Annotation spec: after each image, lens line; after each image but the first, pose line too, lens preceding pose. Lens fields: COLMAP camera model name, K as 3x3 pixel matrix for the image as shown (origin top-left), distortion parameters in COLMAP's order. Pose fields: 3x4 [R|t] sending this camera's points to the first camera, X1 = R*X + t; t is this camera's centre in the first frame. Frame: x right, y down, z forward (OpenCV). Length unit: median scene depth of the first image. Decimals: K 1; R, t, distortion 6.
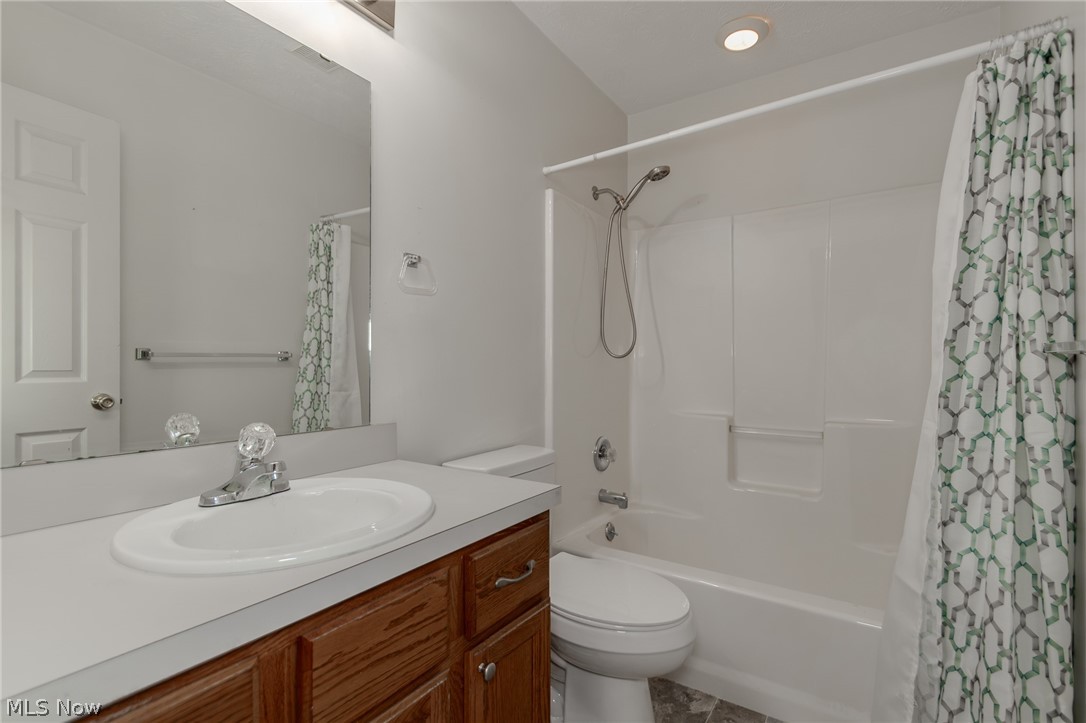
lens RADIAL K [[506.6, 0, 540.4], [0, 506.6, 364.0], [0, 0, 1]] dist [0.009884, -0.002742]
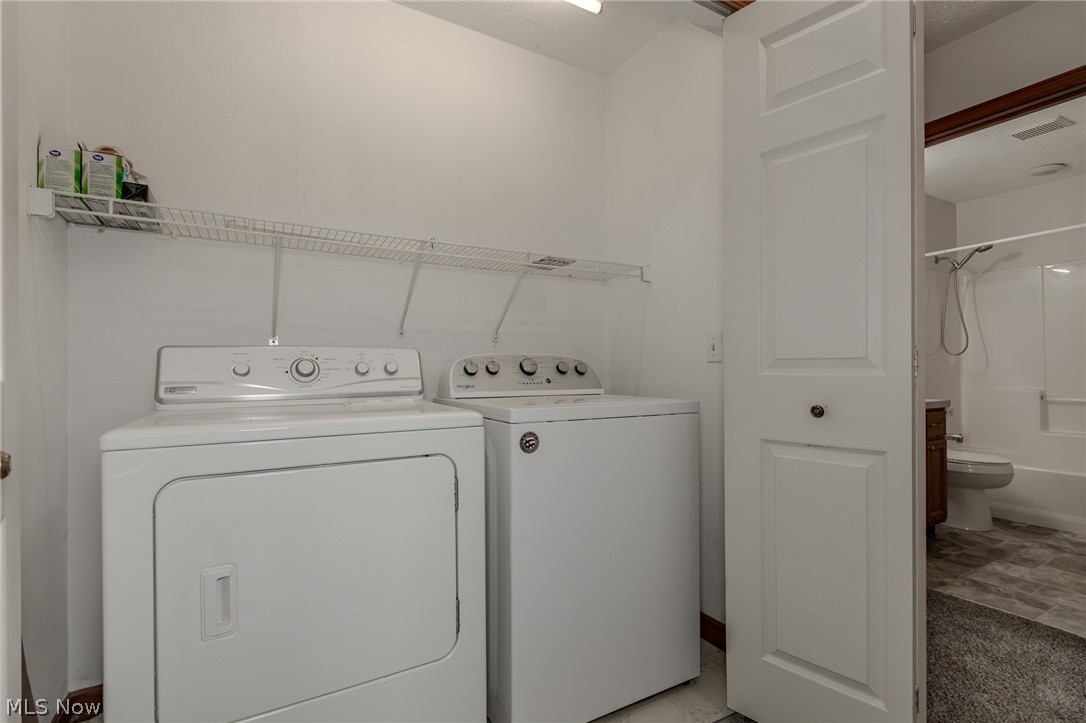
lens RADIAL K [[506.6, 0, 545.8], [0, 506.6, 361.2], [0, 0, 1]] dist [0.009884, -0.002742]
pose [[0.899561, -0.006238, -0.436751, -0.826273], [0.000835, 0.999921, -0.012562, 0.070475], [0.436794, 0.010935, 0.899495, -2.815736]]
